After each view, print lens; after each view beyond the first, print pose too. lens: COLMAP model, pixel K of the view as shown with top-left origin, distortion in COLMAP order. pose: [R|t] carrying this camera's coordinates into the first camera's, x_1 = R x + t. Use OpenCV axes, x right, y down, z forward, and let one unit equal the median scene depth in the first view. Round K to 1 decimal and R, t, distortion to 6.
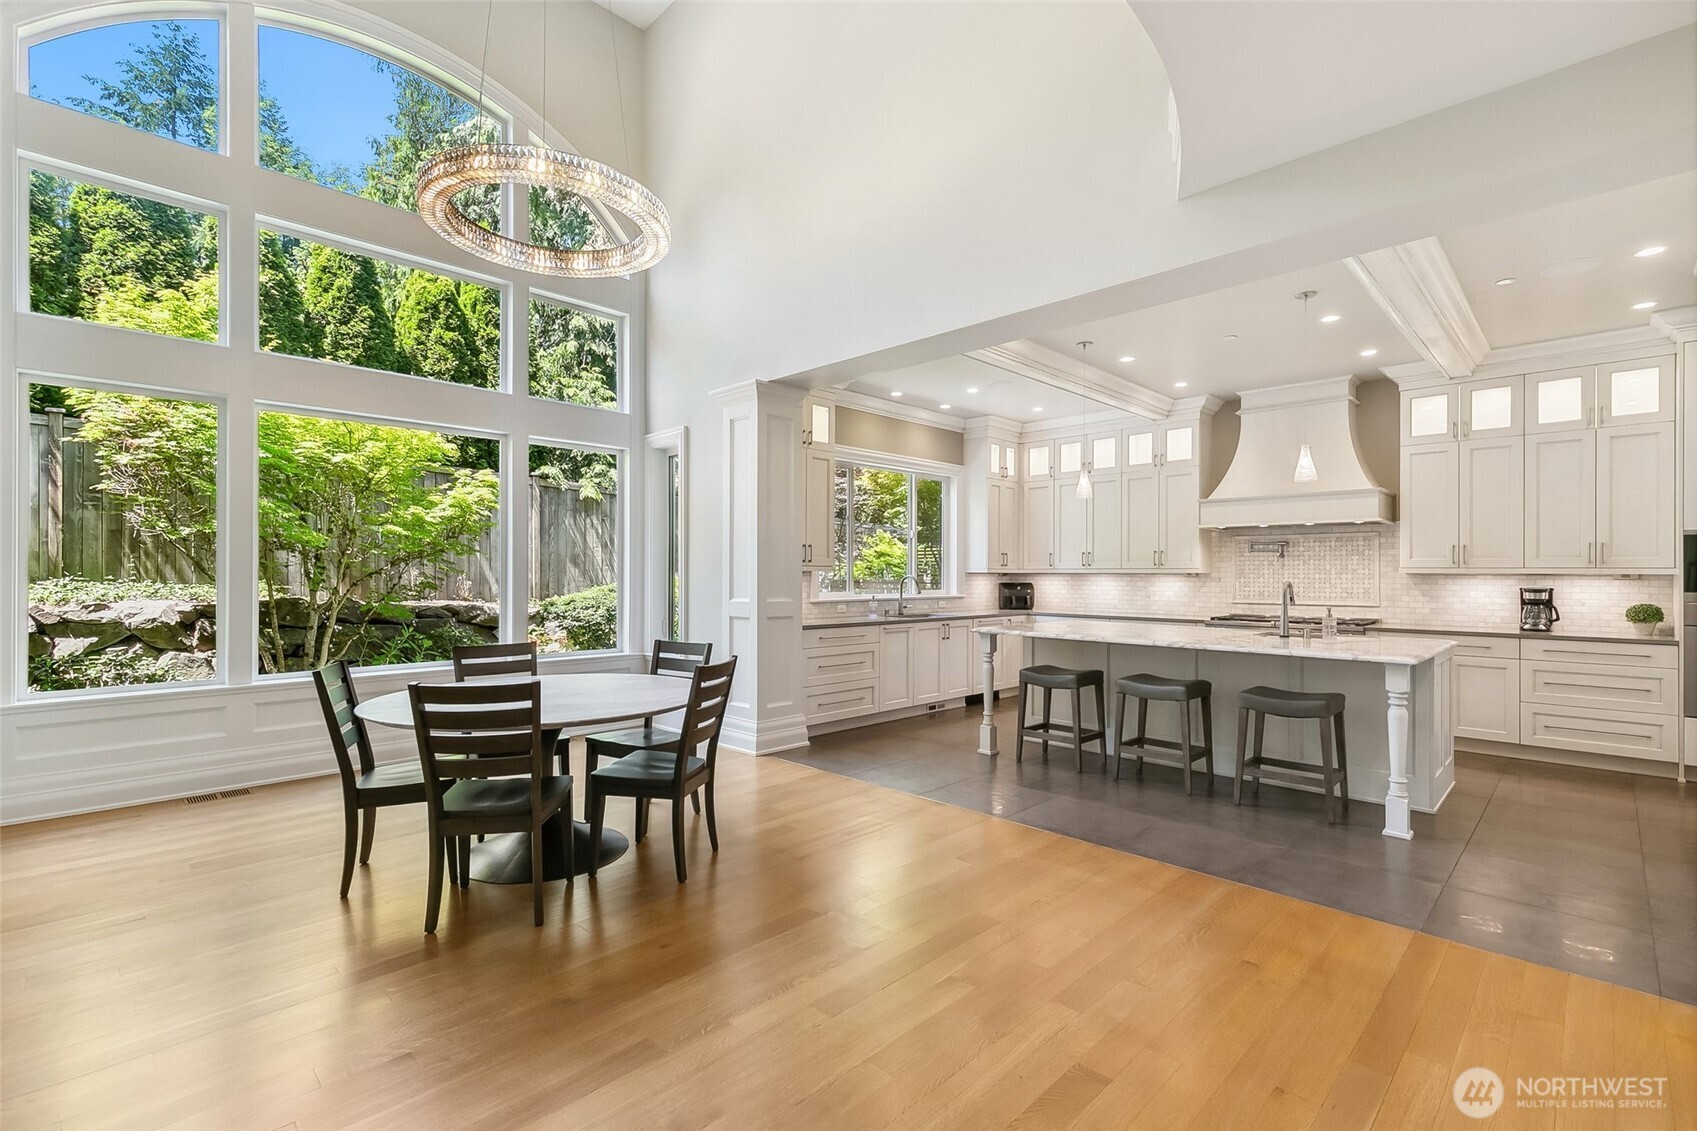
lens RADIAL K [[765.6, 0, 842.4], [0, 765.6, 569.9], [0, 0, 1]] dist [0.011784, -0.002578]
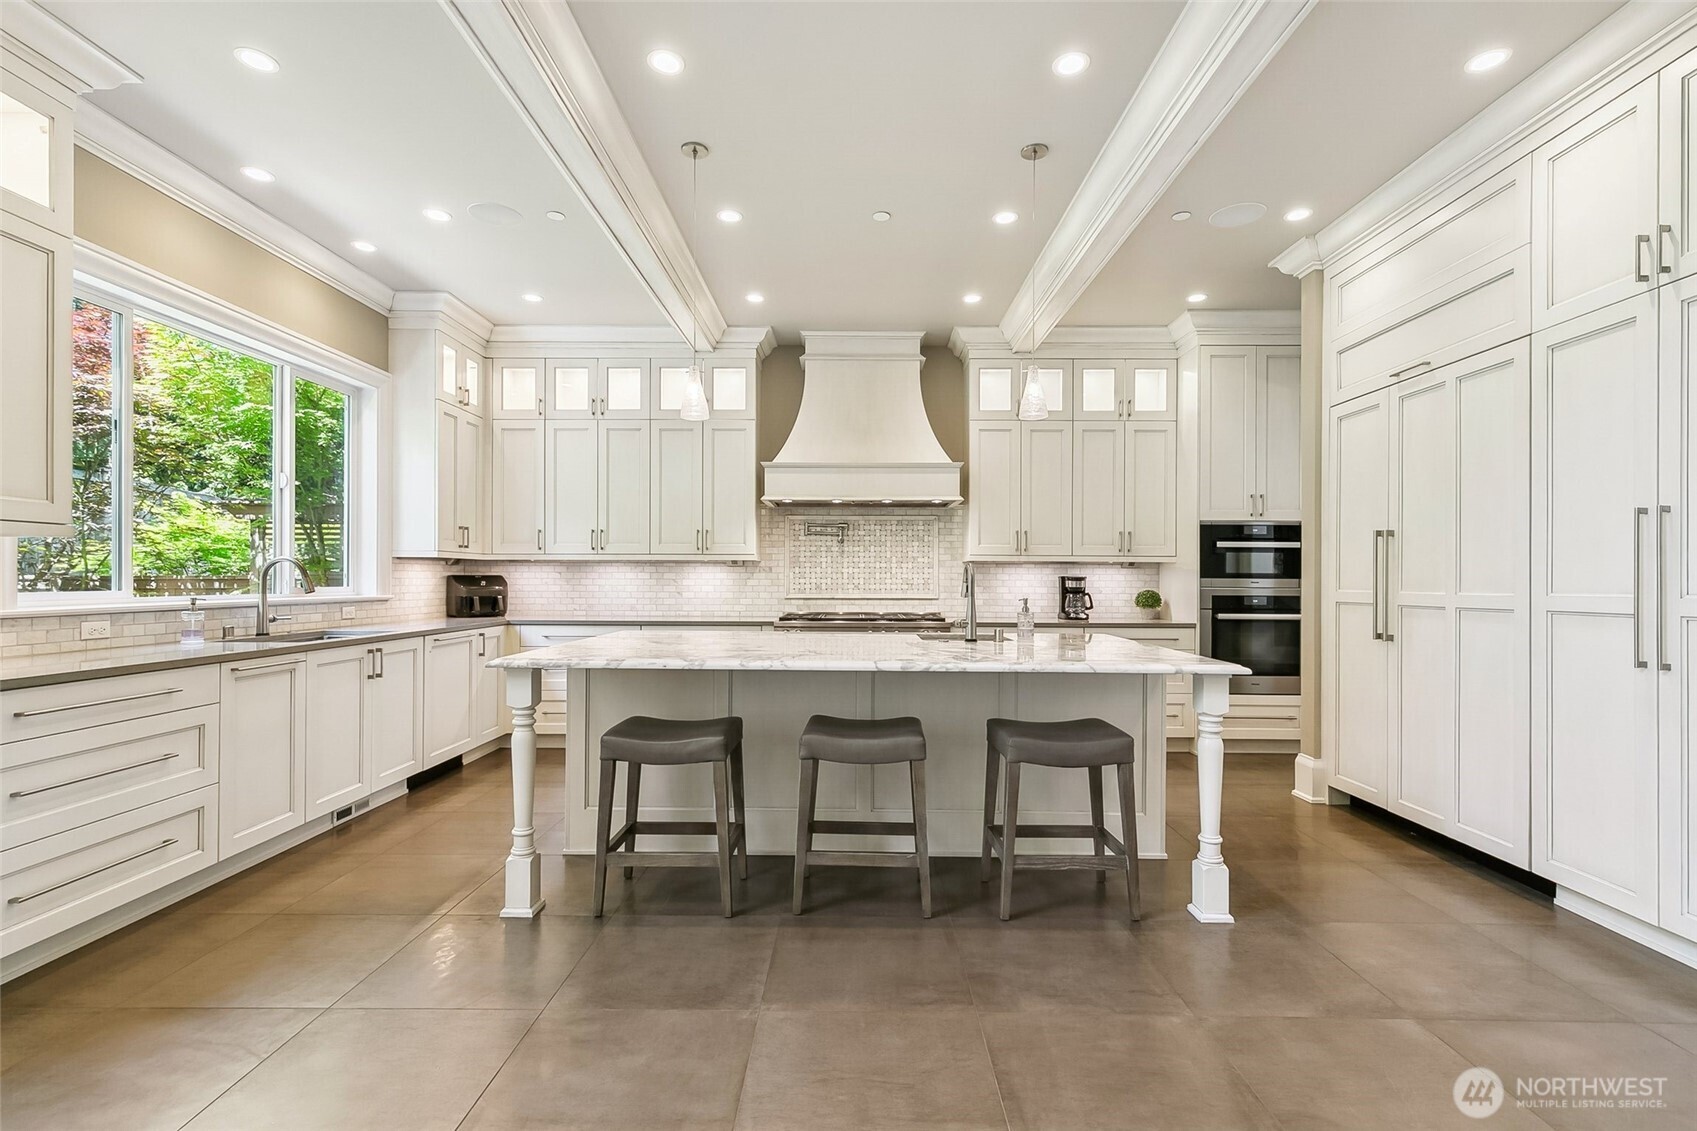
lens RADIAL K [[765.6, 0, 850.2], [0, 765.6, 577.1], [0, 0, 1]] dist [0.011784, -0.002578]
pose [[0.710379, 0.000553, 0.703819, -0.004925], [-0.004492, 0.999983, 0.003748, 0.017935], [-0.703805, -0.005825, 0.710369, 0.403356]]
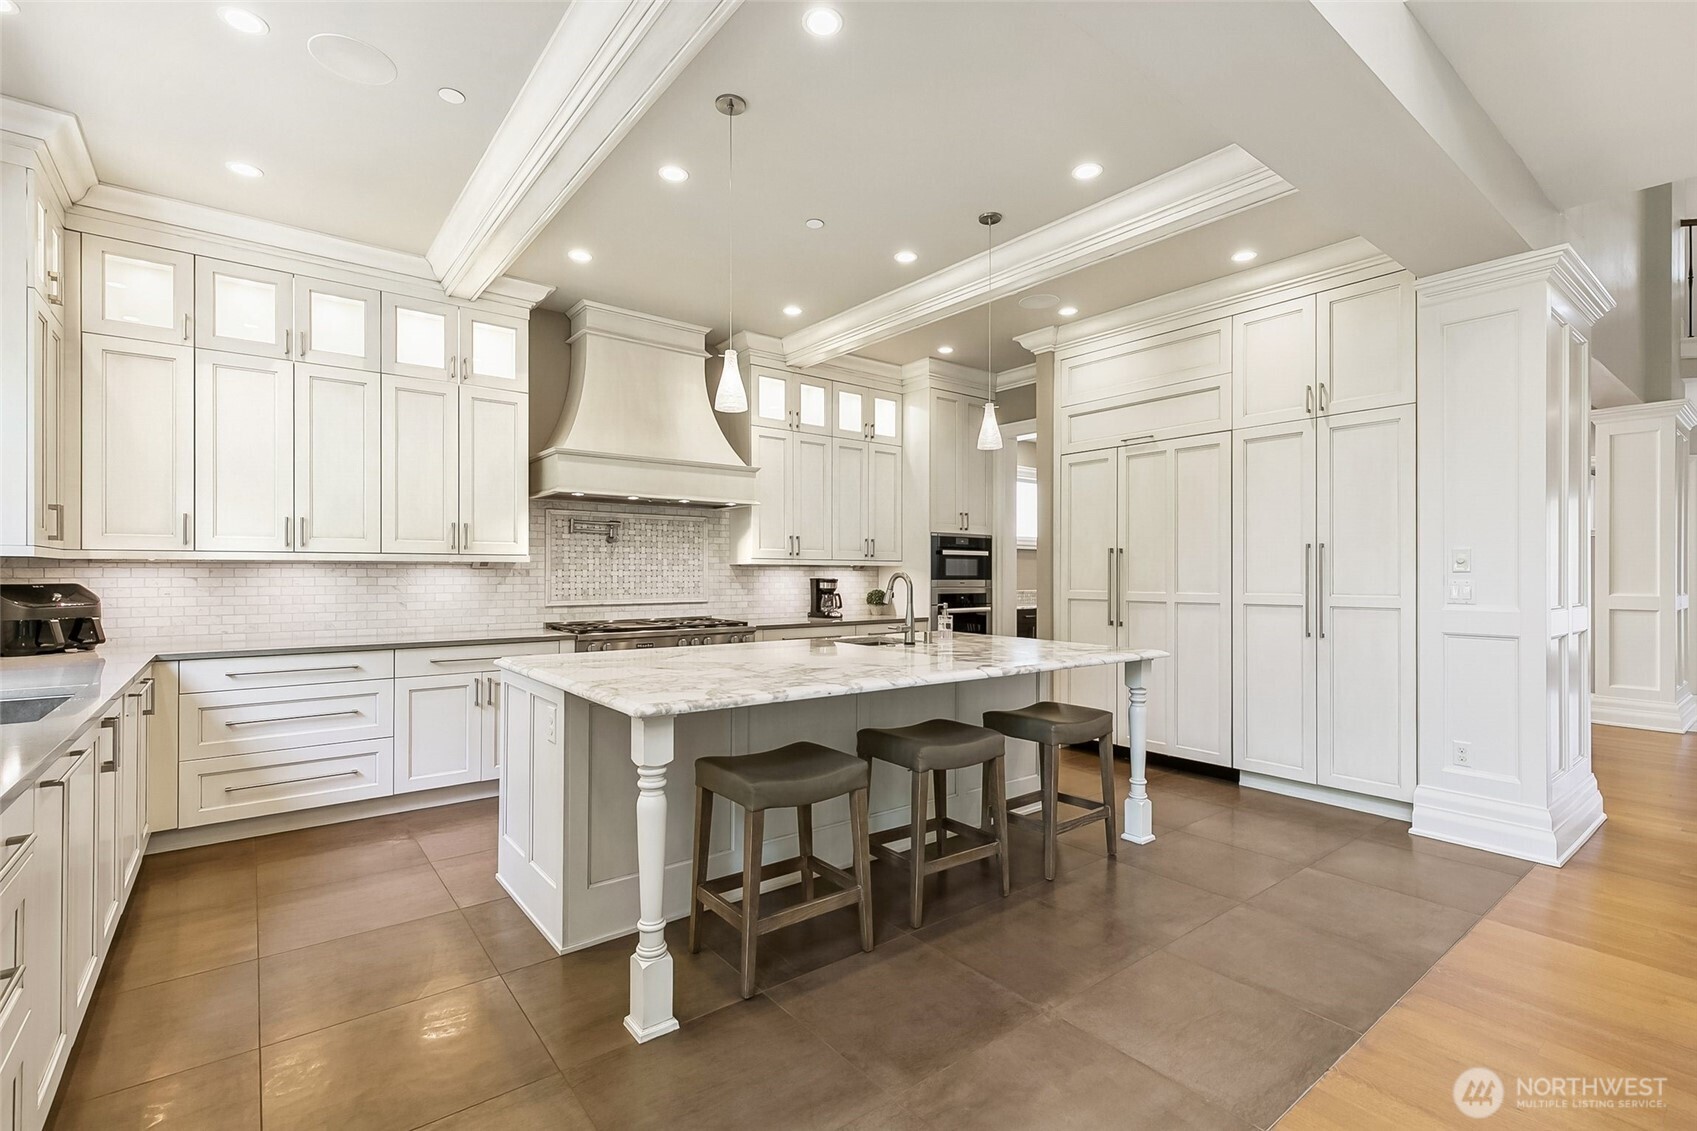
lens RADIAL K [[765.6, 0, 840.8], [0, 765.6, 568.4], [0, 0, 1]] dist [0.011784, -0.002578]
pose [[0.117676, 0.001876, 0.993050, -0.141674], [-0.005762, 0.999983, -0.001206, 0.008502], [-0.993035, -0.005580, 0.117684, 0.688883]]
